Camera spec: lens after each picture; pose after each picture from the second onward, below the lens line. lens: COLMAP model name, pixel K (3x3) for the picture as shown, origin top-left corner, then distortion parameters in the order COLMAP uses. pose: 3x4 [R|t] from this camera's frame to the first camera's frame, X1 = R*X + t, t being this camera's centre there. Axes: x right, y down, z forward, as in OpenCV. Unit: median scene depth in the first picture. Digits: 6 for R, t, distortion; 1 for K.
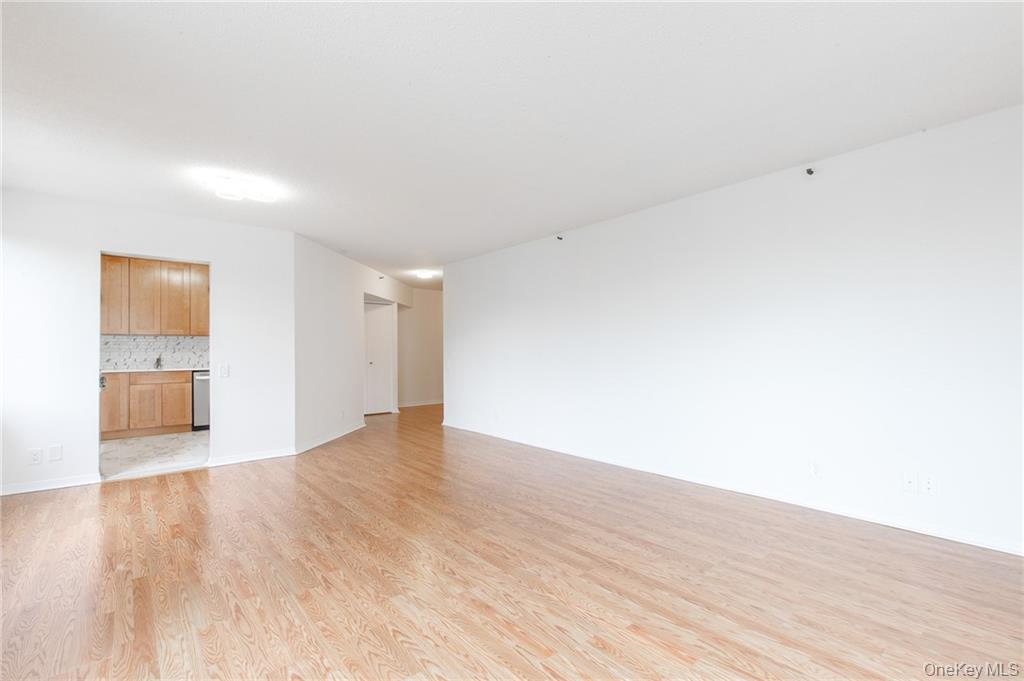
lens RADIAL K [[459.6, 0, 513.7], [0, 459.6, 341.5], [0, 0, 1]] dist [0.009999, -0.002021]
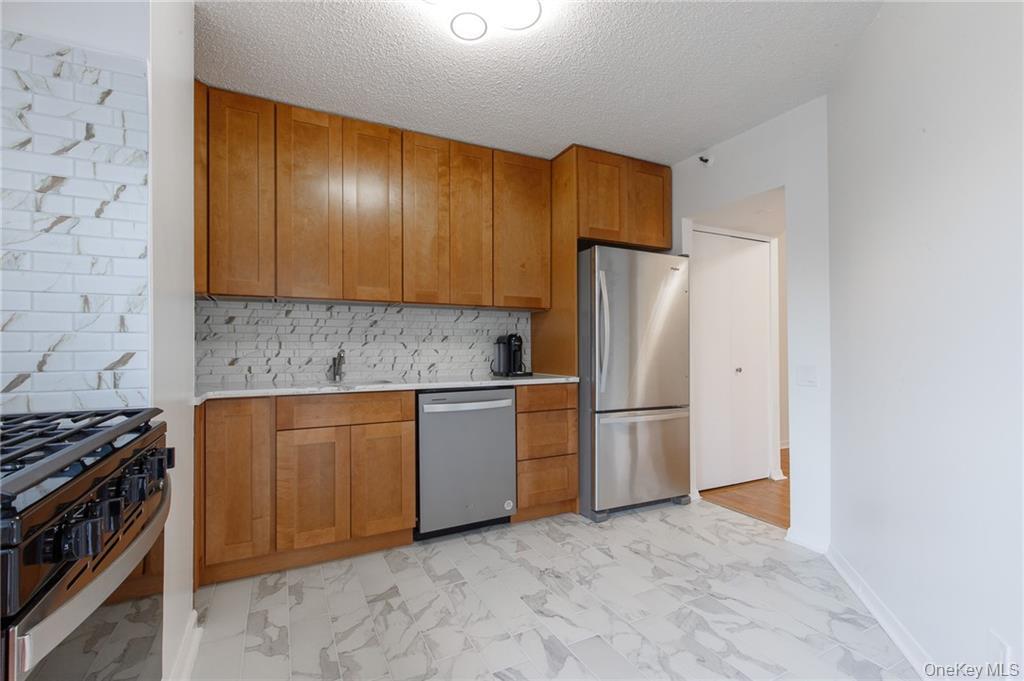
lens RADIAL K [[459.6, 0, 511.1], [0, 459.6, 343.0], [0, 0, 1]] dist [0.009999, -0.002021]
pose [[0.971564, -0.000215, -0.236778, -0.898718], [0.002068, 0.999969, 0.007577, 0.036166], [0.236769, -0.007851, 0.971534, 1.099830]]
